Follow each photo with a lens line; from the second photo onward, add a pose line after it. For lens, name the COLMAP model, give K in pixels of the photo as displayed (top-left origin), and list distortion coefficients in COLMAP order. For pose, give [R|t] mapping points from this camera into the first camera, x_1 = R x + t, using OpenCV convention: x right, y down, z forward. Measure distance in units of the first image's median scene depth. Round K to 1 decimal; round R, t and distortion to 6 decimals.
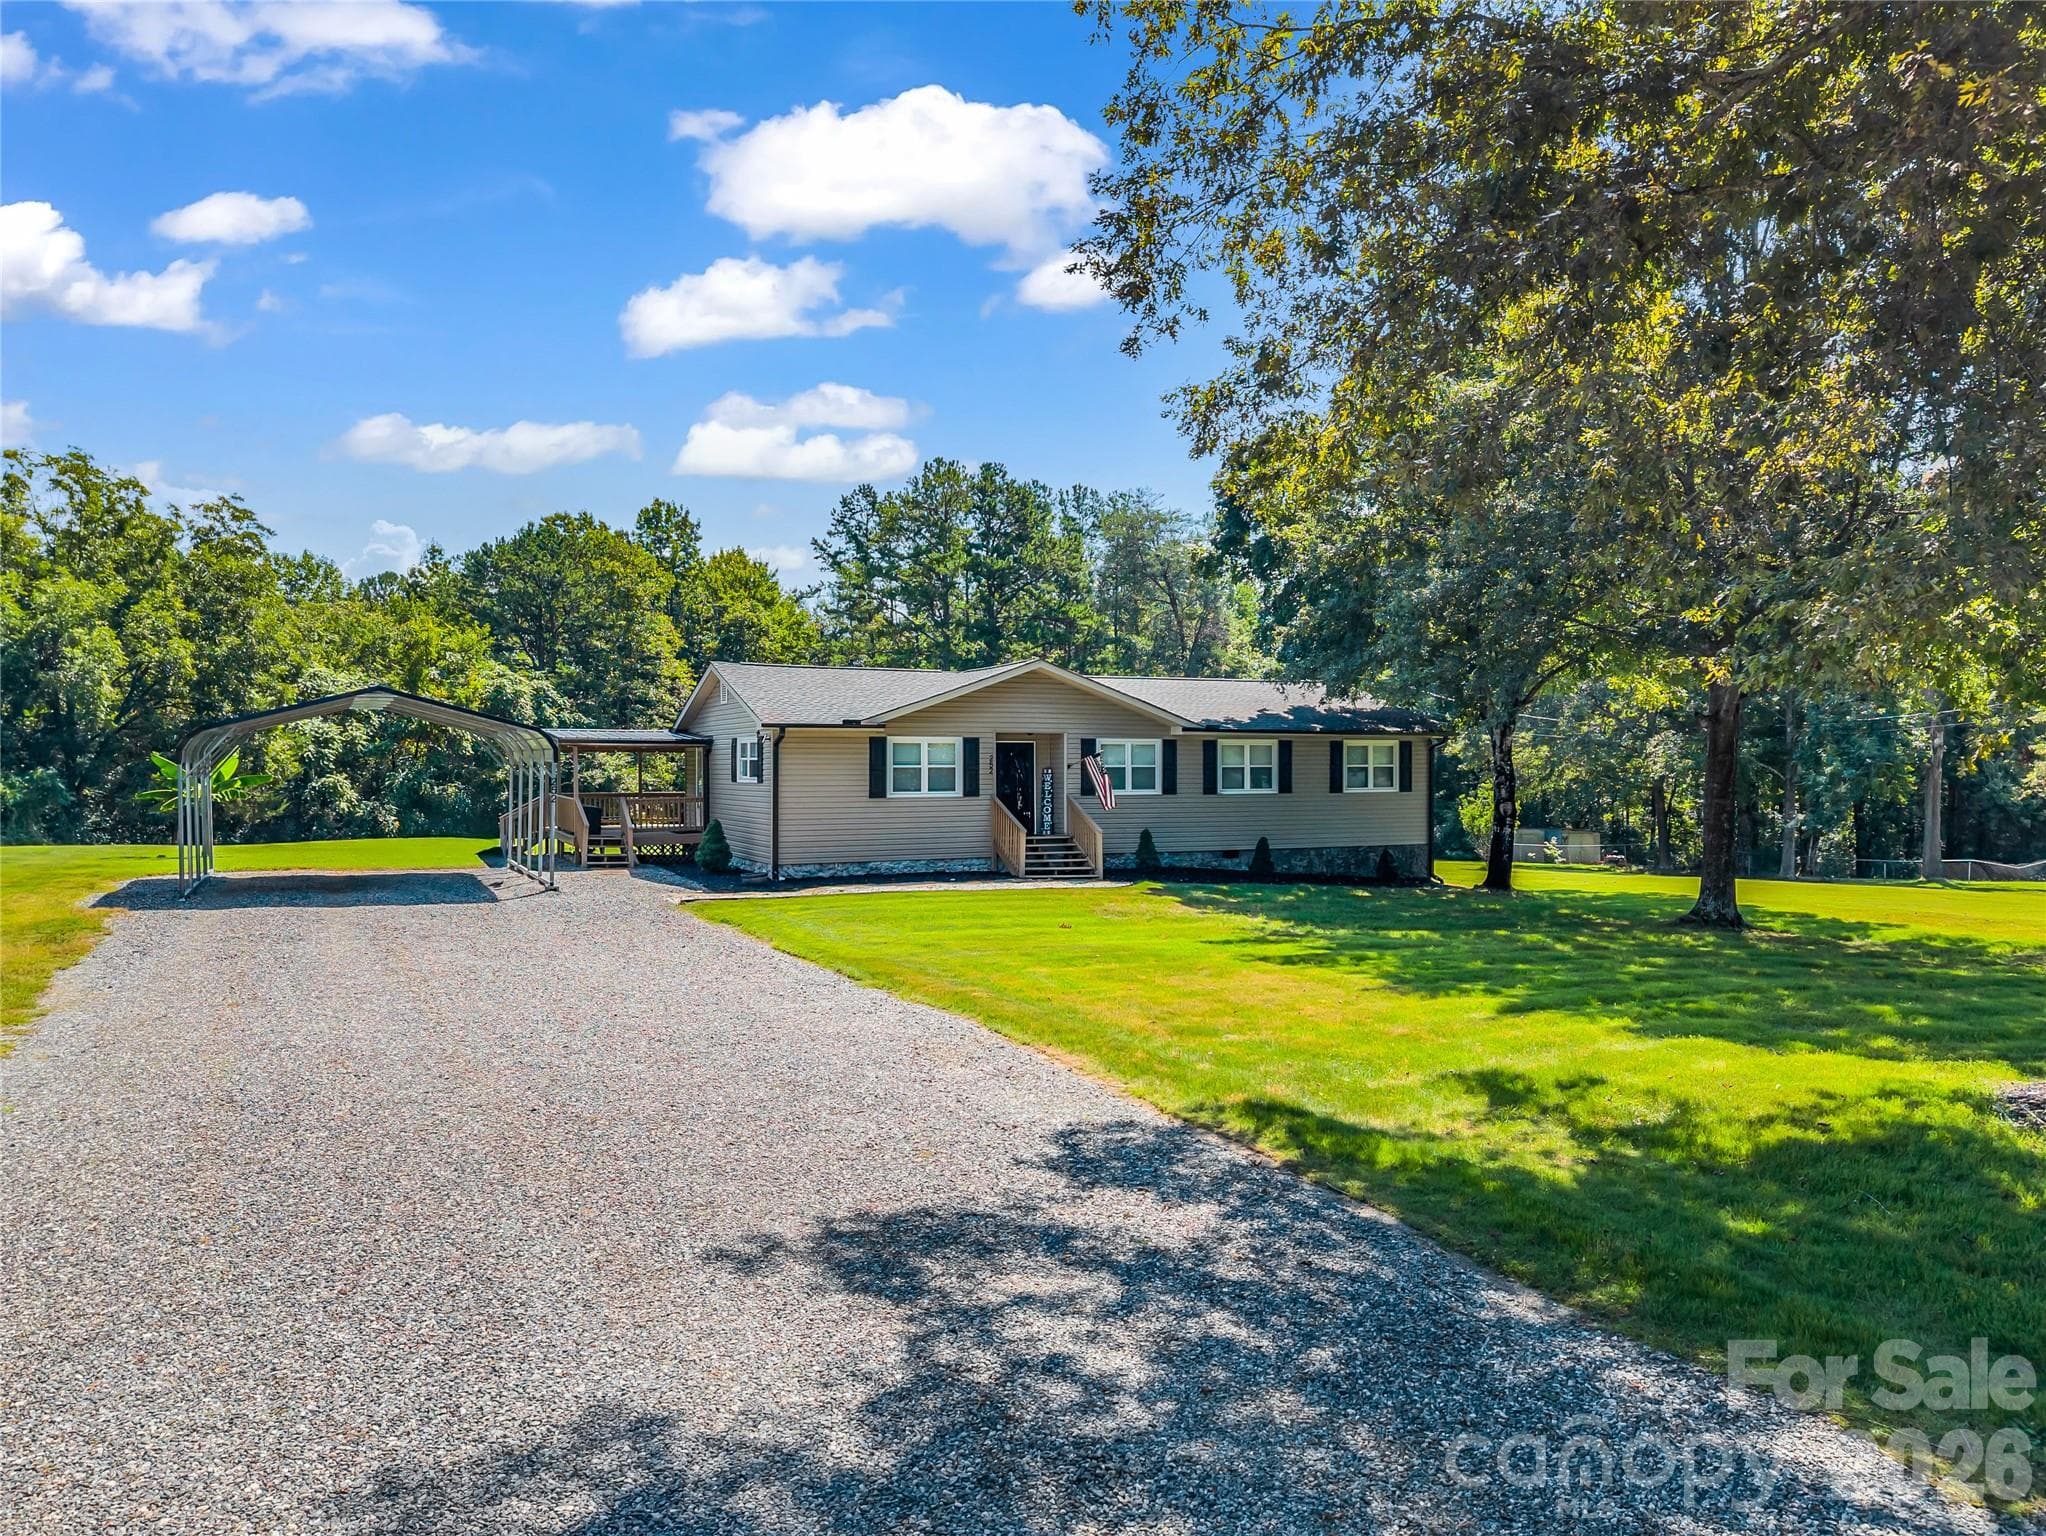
lens RADIAL K [[1366.1, 0, 1032.8], [0, 1366.1, 775.9], [0, 0, 1]] dist [0.090954, -0.150695]
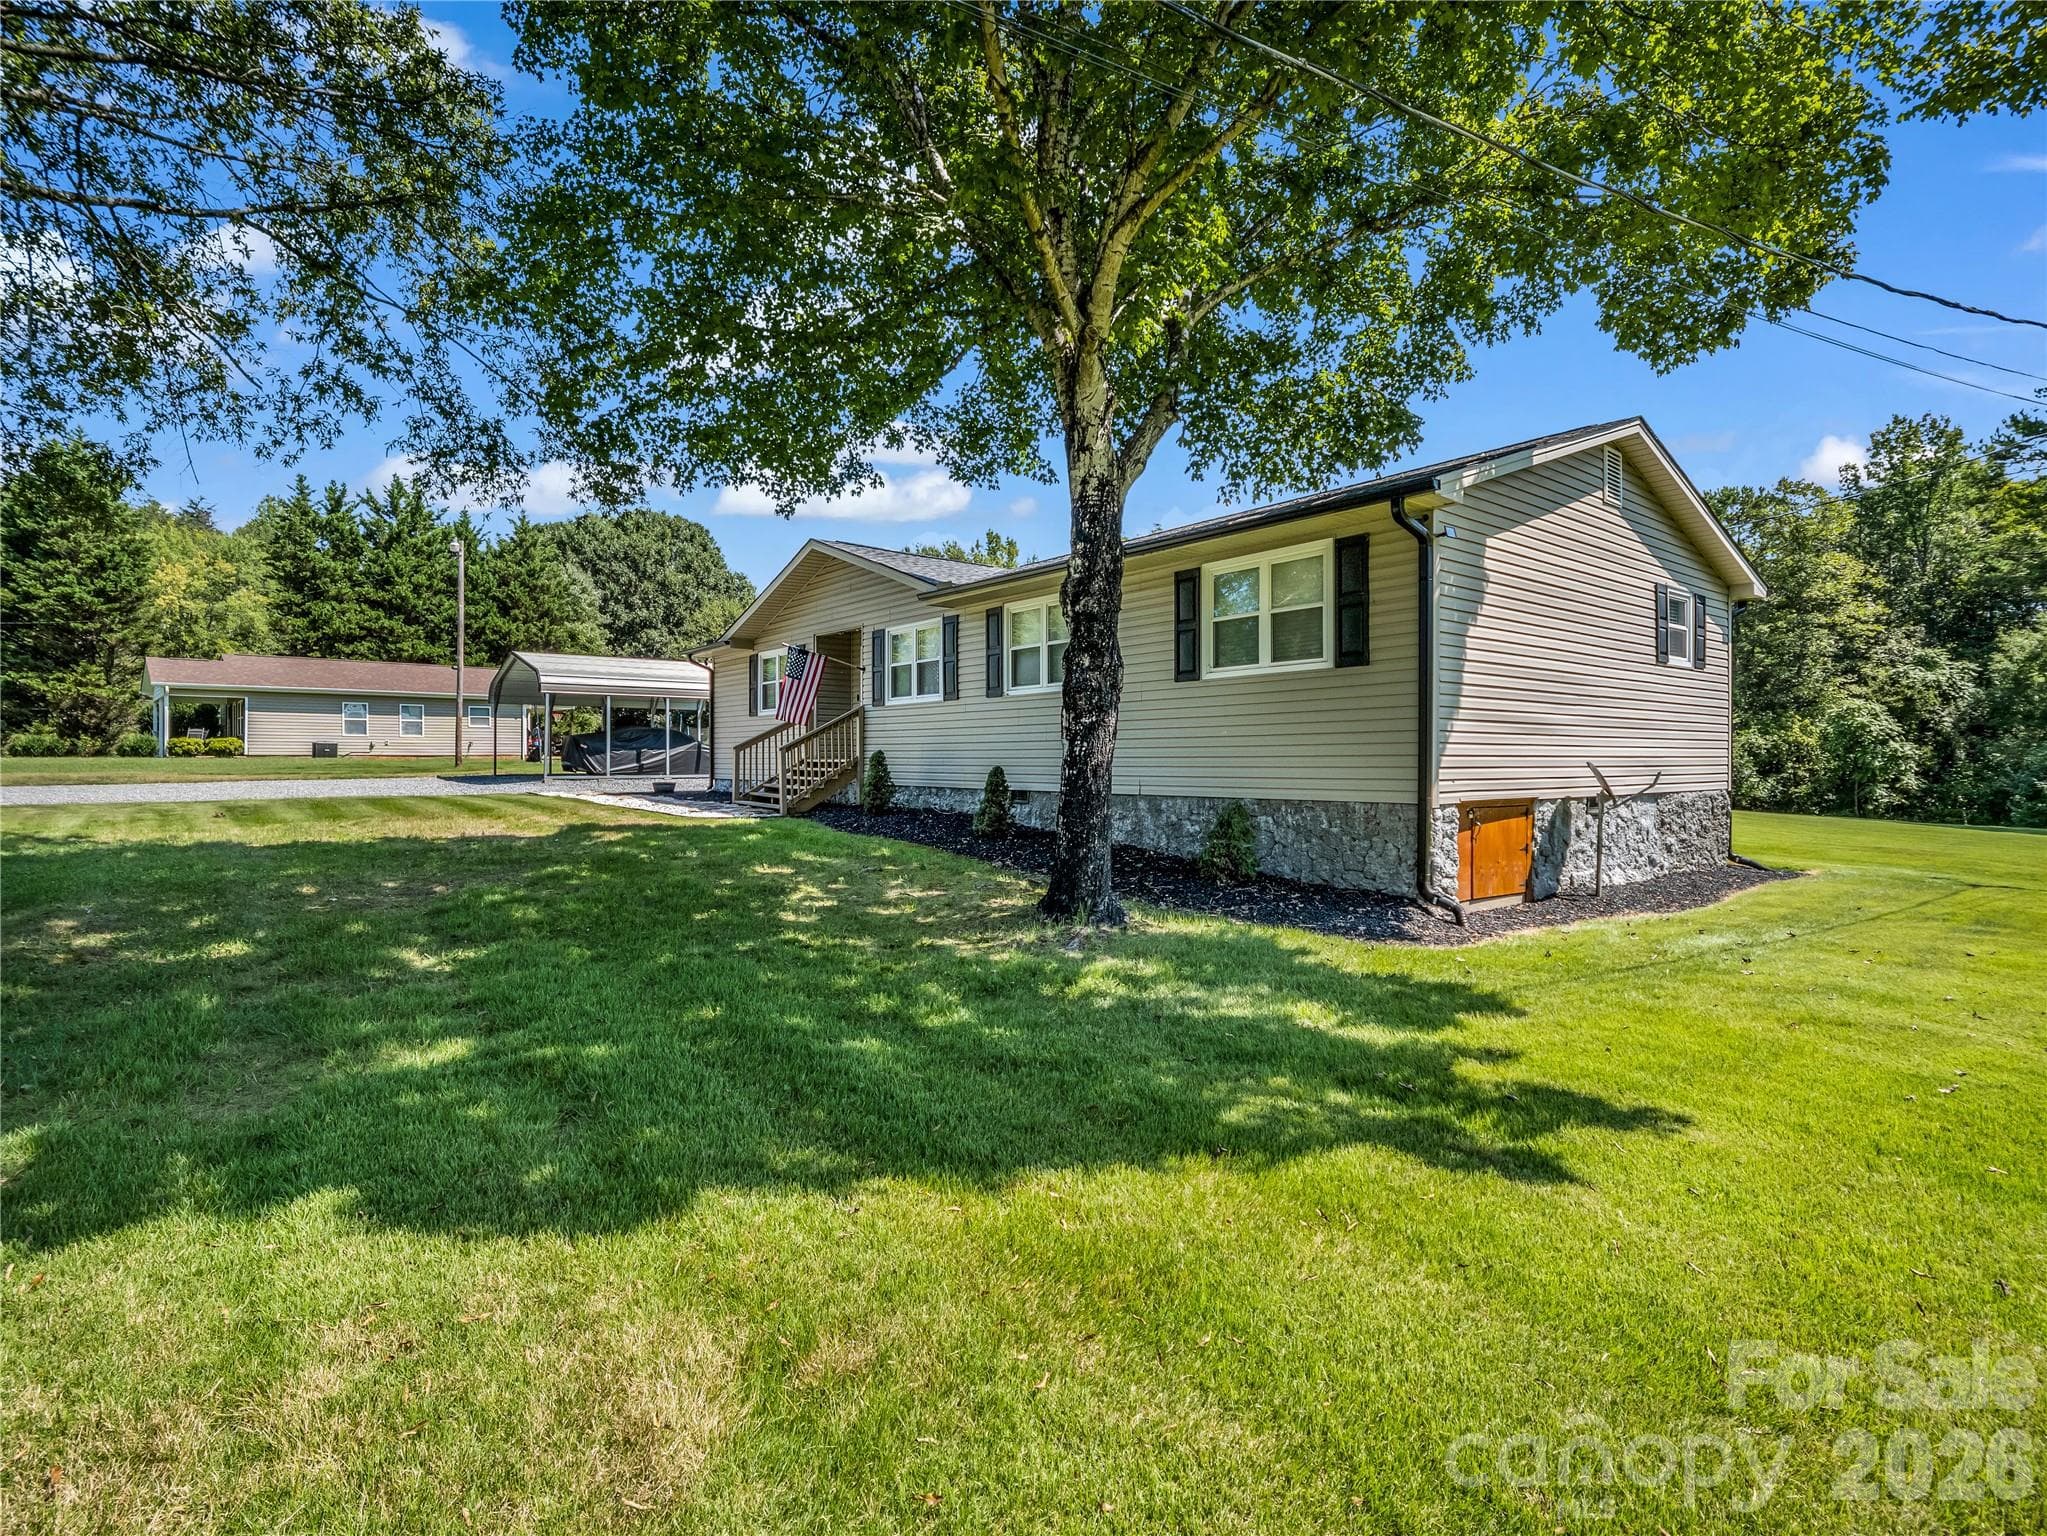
lens RADIAL K [[1004.2, 0, 1023.5], [0, 1004.2, 768.0], [0, 0, 1]] dist [-0.010750, -0.000598]
pose [[0.222857, 0.017027, -0.974703, 0.581094], [0.003876, 0.999824, 0.018353, 0.038011], [0.974844, -0.007868, 0.222751, 0.929166]]
